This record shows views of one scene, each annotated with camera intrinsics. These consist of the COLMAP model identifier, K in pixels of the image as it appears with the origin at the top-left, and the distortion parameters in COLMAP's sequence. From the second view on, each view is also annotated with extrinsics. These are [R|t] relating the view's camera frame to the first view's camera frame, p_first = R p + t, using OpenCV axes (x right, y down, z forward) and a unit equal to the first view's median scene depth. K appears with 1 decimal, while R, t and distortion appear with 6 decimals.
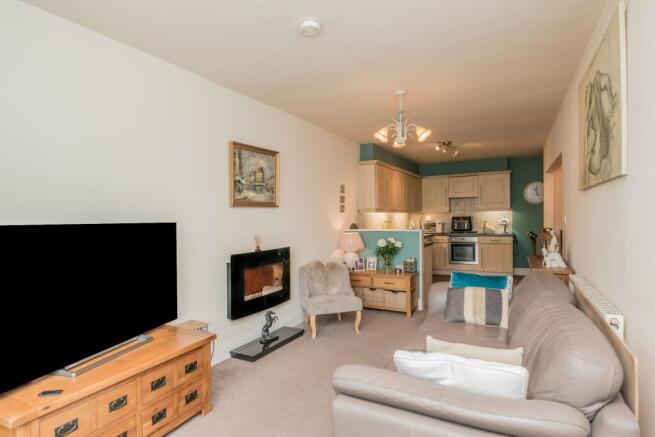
lens RADIAL K [[353.1, 0, 327.1], [0, 353.1, 220.8], [0, 0, 1]] dist [0.002696, 0.000116]
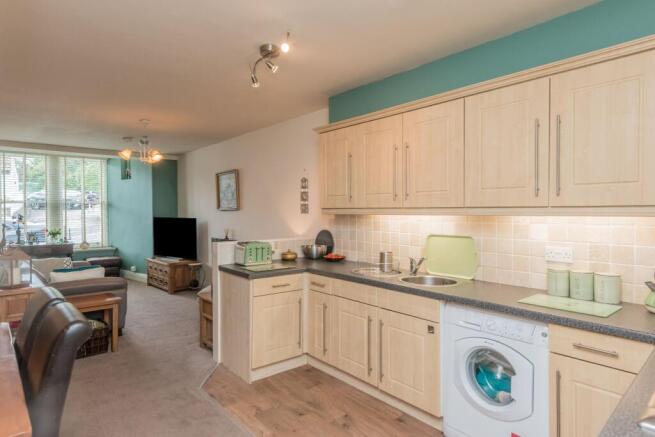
lens RADIAL K [[371.1, 0, 327.1], [0, 371.1, 218.3], [0, 0, 1]] dist [0.022336, -0.001192]
pose [[-0.348402, 0.027558, -0.936940, 0.556959], [-0.007535, 0.999453, 0.032199, -0.028184], [0.937315, 0.018278, -0.348004, 0.940272]]
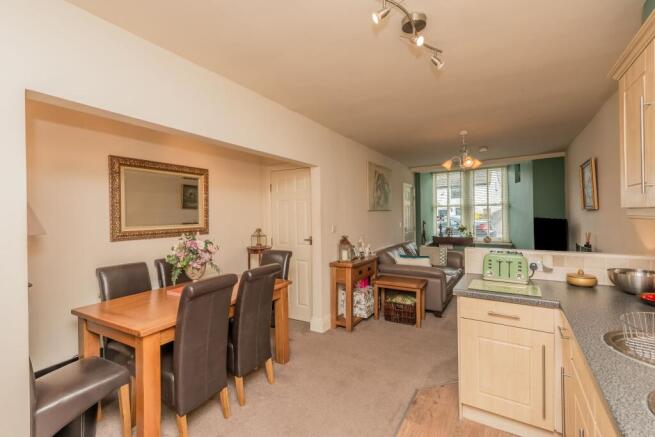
lens RADIAL K [[296.0, 0, 325.3], [0, 296.0, 217.9], [0, 0, 1]] dist [0.000635, 0.000126]
pose [[-0.996394, 0.032467, 0.078389, 0.311825], [0.034349, 0.999150, 0.022779, -0.030535], [-0.077582, 0.025389, -0.996663, 1.001317]]
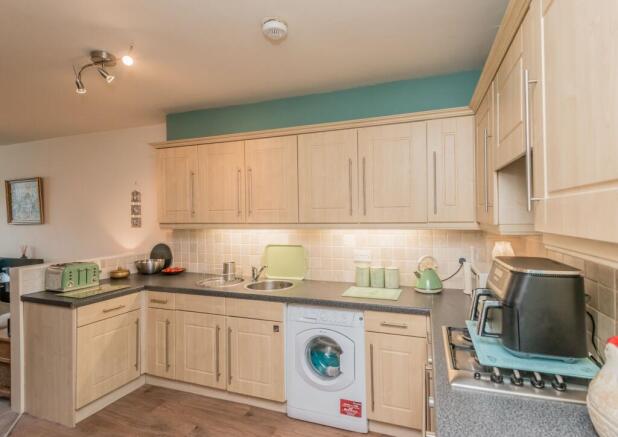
lens RADIAL K [[311.5, 0, 328.8], [0, 311.5, 216.4], [0, 0, 1]] dist [0.012163, -0.004191]
pose [[0.170413, 0.011373, -0.985307, 0.545794], [-0.001775, 0.999935, 0.011235, -0.039304], [0.985371, -0.000166, 0.170422, 0.913525]]
